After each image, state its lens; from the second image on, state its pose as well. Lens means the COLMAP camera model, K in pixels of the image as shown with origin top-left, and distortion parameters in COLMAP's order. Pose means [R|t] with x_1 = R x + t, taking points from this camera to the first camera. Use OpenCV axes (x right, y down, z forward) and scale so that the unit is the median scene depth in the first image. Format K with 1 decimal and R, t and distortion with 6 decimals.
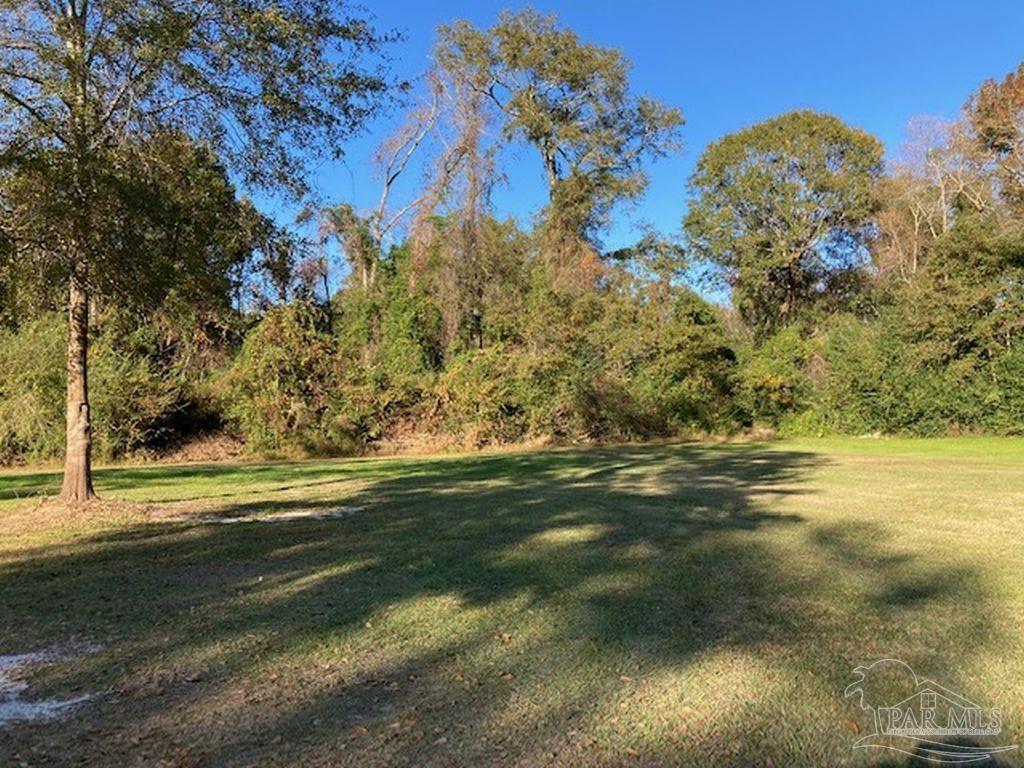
lens RADIAL K [[840.0, 0, 510.8], [0, 840.0, 377.0], [0, 0, 1]] dist [0.040754, -0.052624]
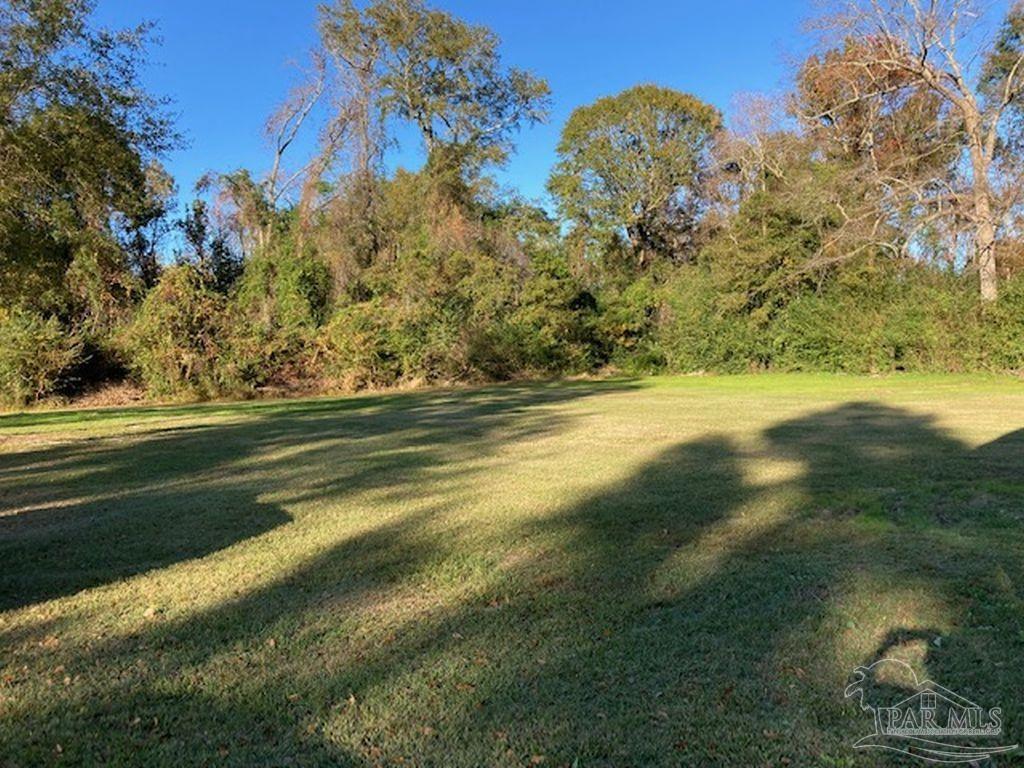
lens RADIAL K [[840.0, 0, 503.9], [0, 840.0, 383.1], [0, 0, 1]] dist [0.040754, -0.052624]
pose [[0.999284, -0.017212, 0.033680, 0.121972], [0.014521, 0.996802, 0.078578, -0.012751], [-0.034925, -0.078032, 0.996339, -0.152030]]
